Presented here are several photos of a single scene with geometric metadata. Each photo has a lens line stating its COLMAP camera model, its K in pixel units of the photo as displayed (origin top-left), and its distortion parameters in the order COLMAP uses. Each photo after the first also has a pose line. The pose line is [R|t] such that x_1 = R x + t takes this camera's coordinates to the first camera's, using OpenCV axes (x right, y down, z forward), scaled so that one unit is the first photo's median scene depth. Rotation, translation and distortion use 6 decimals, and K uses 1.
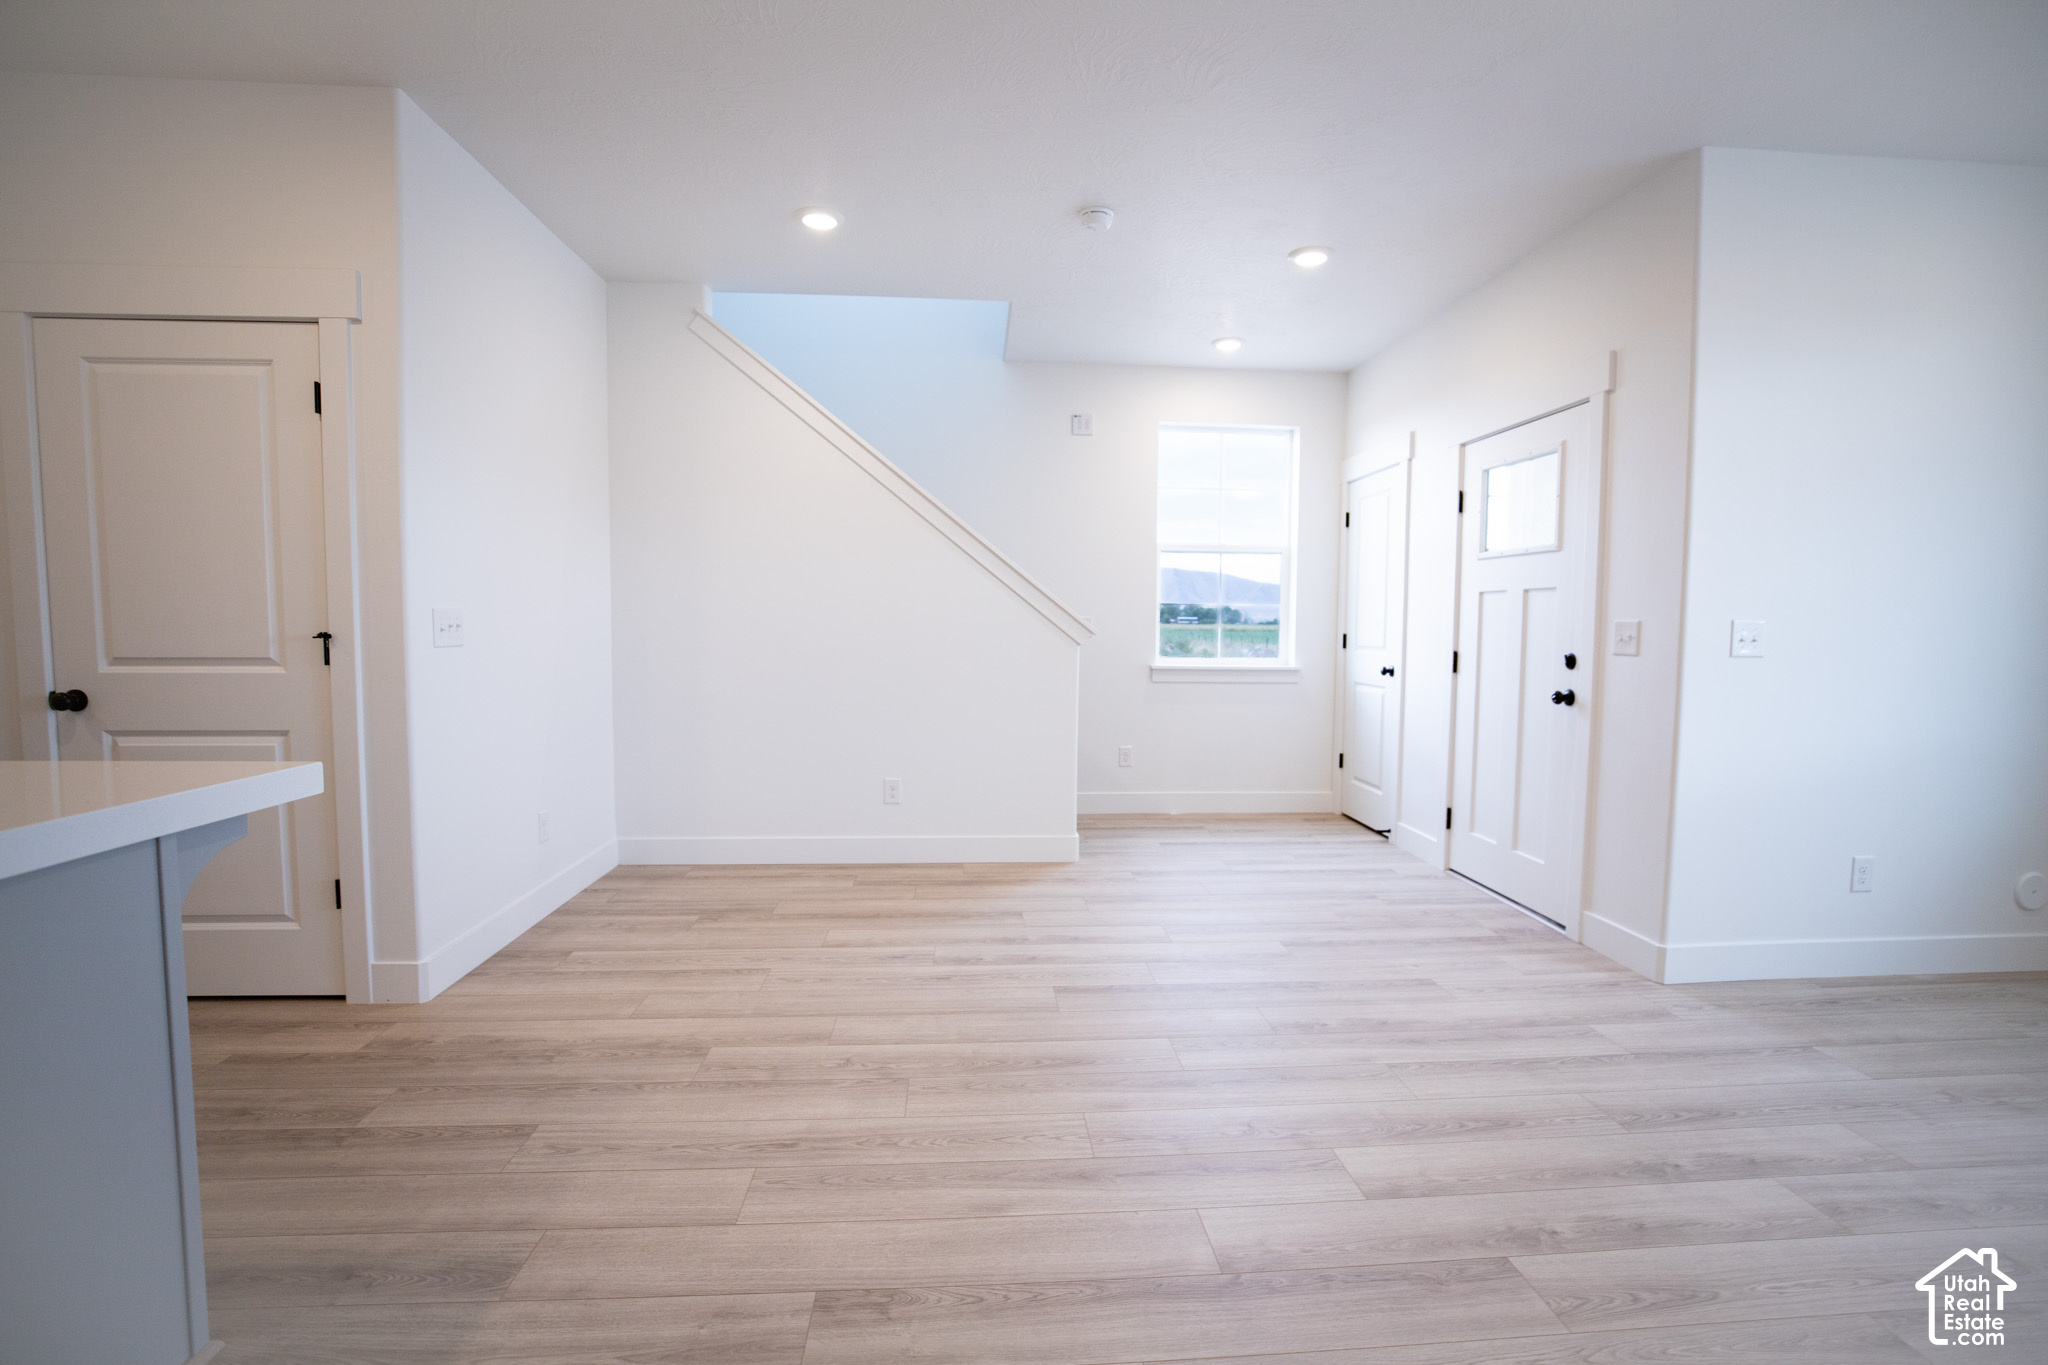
lens RADIAL K [[924.1, 0, 1026.9], [0, 924.1, 681.5], [0, 0, 1]] dist [-0.029640, 0.005080]
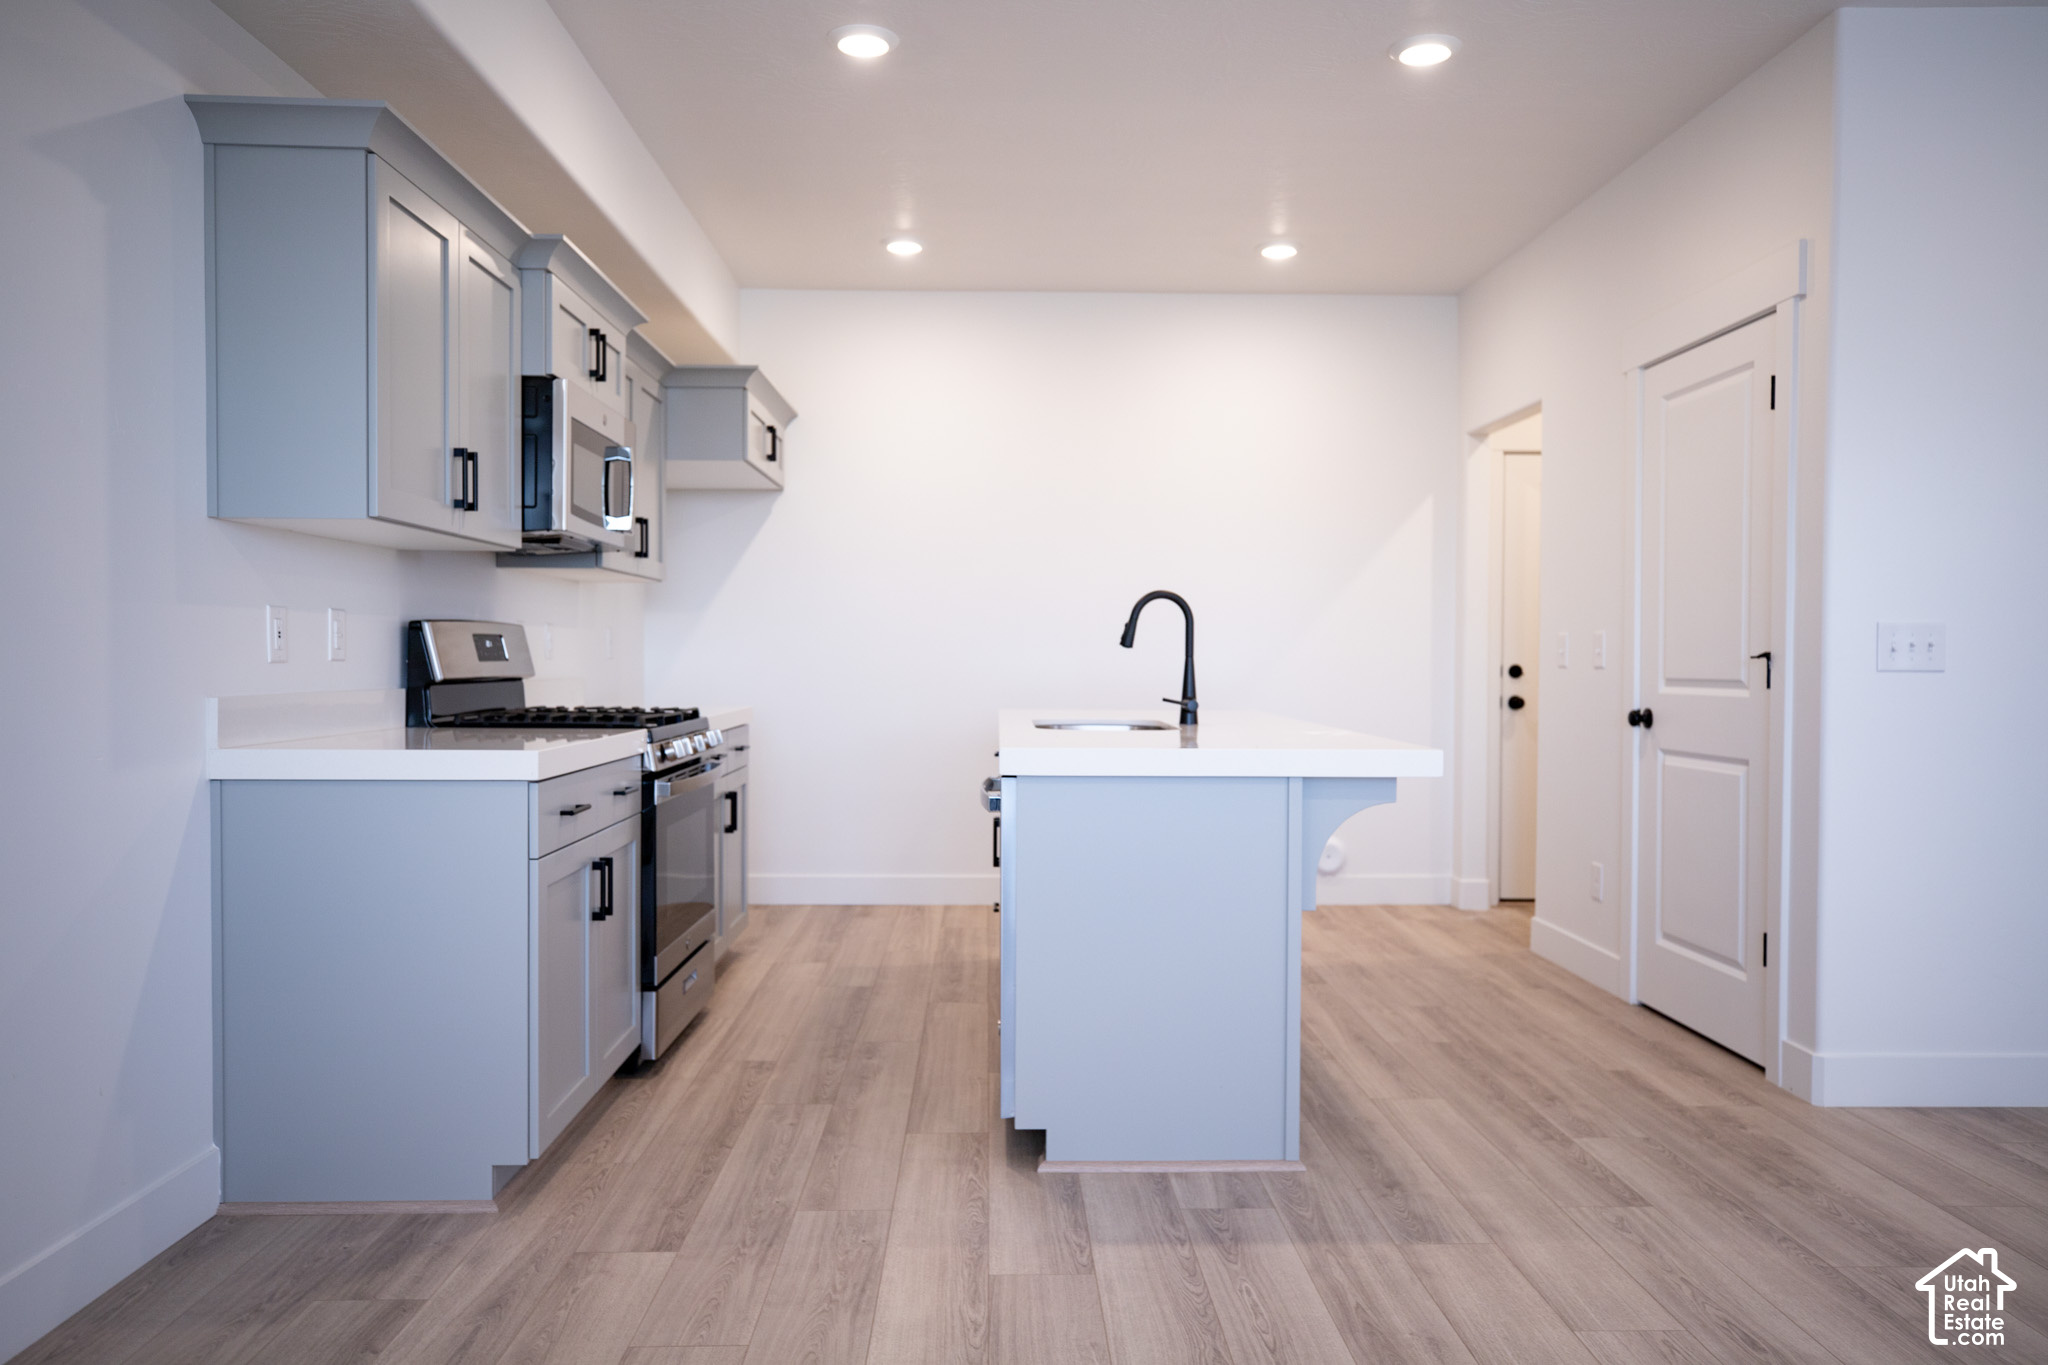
lens RADIAL K [[1488.0, 0, 1026.7], [0, 1488.0, 679.5], [0, 0, 1]] dist [-0.002831, -0.000781]
pose [[-0.060672, 0.003275, -0.998152, 1.287370], [-0.068989, 0.997589, 0.007467, 0.021354], [0.995771, 0.069315, -0.060300, 0.640585]]
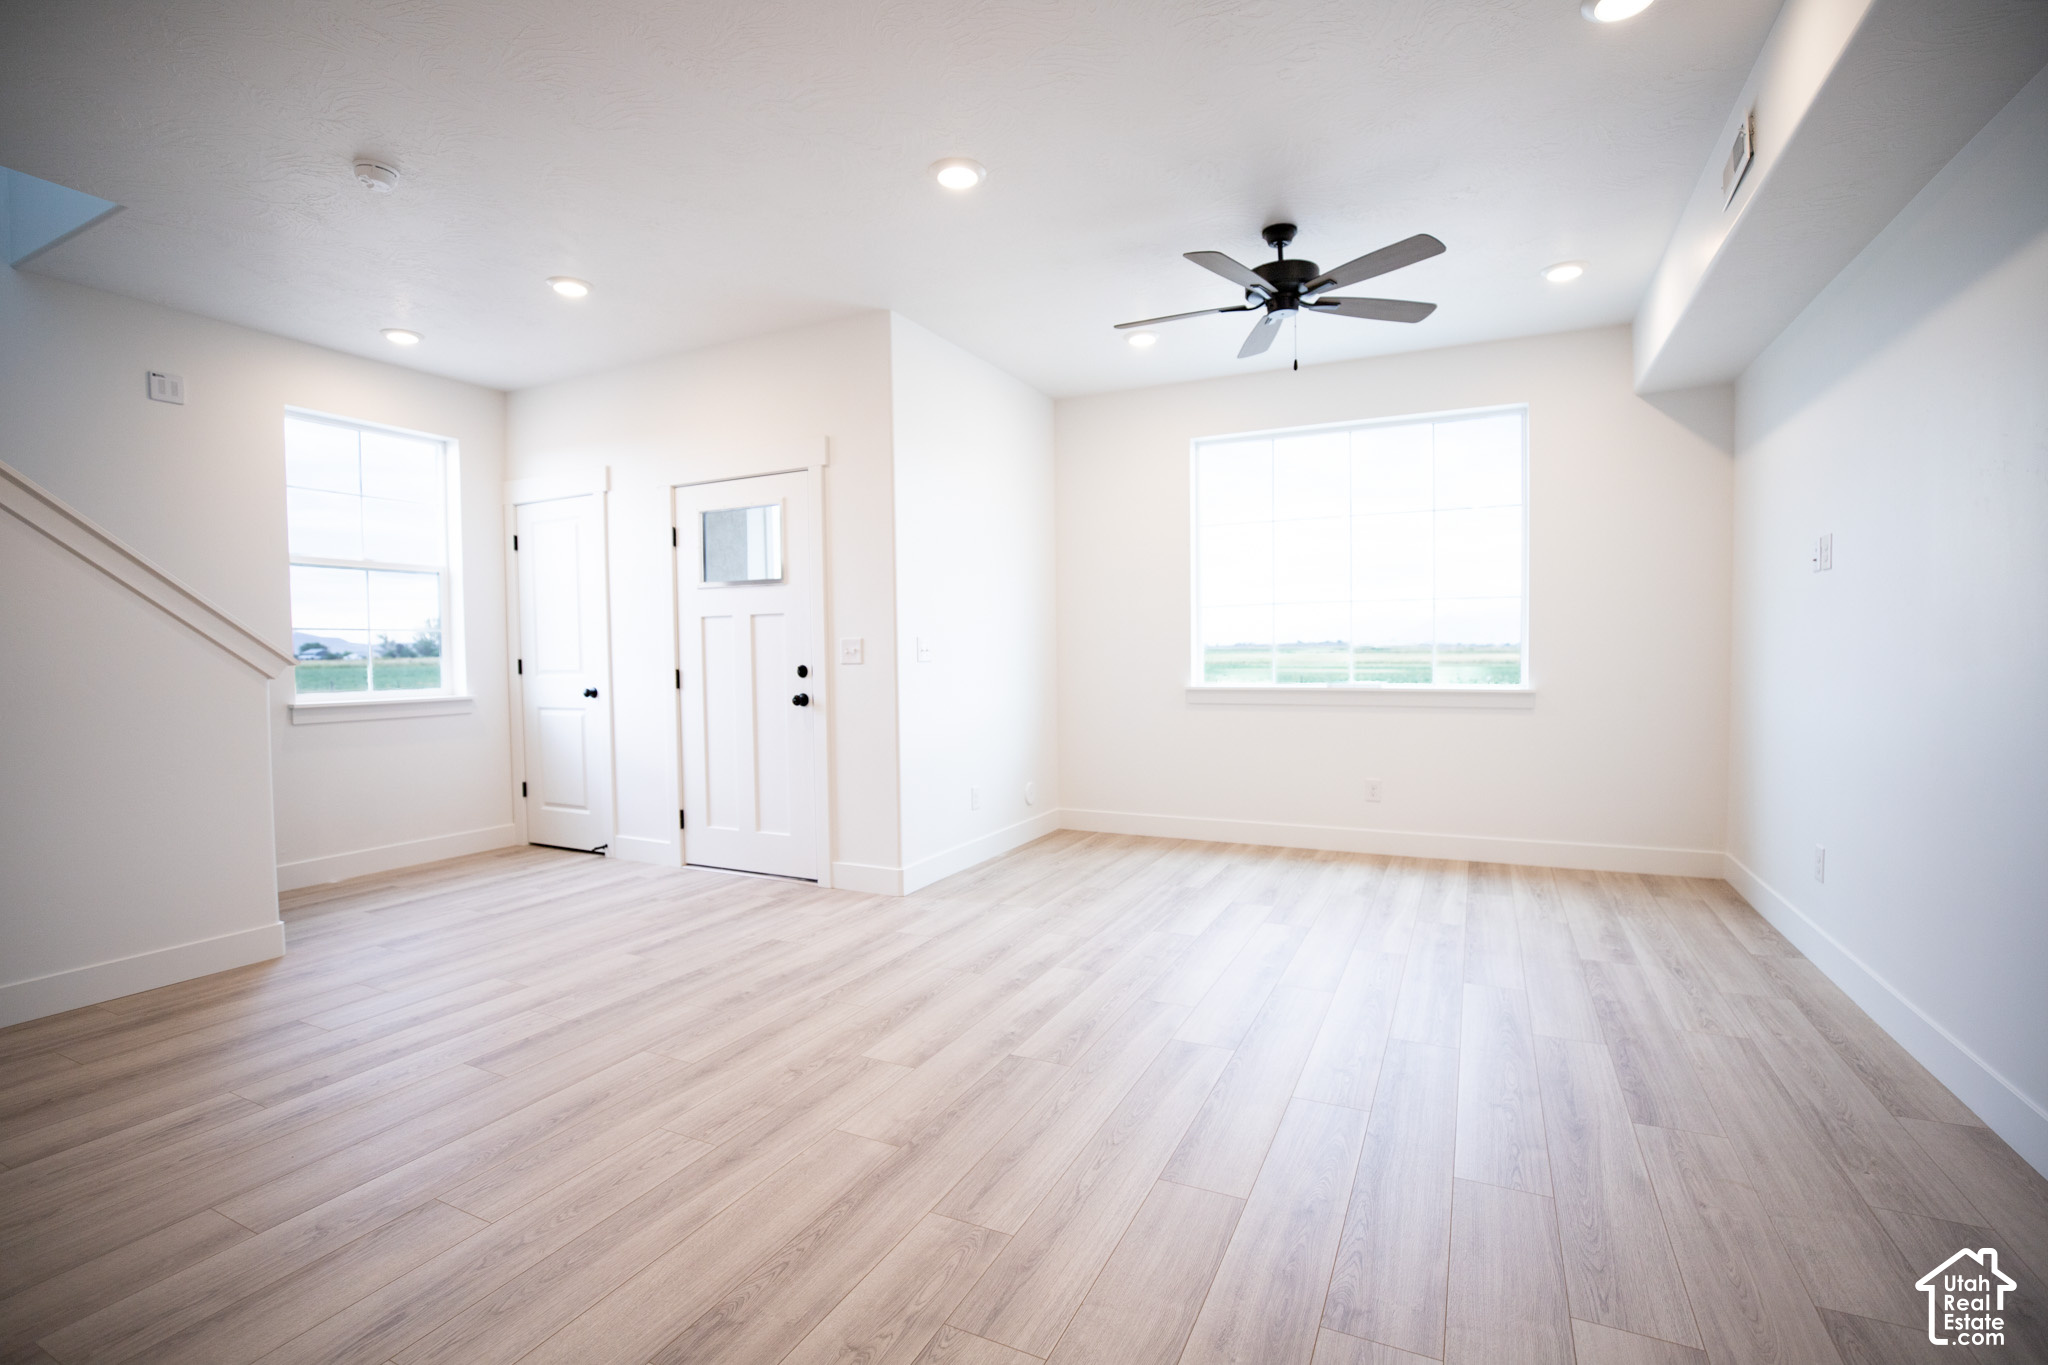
lens RADIAL K [[924.1, 0, 1019.8], [0, 924.1, 679.1], [0, 0, 1]] dist [-0.029640, 0.005080]
pose [[0.517430, -0.042198, 0.854685, -0.321580], [0.072581, 0.997348, 0.005301, 0.003675], [-0.852642, 0.059291, 0.519120, 0.069573]]
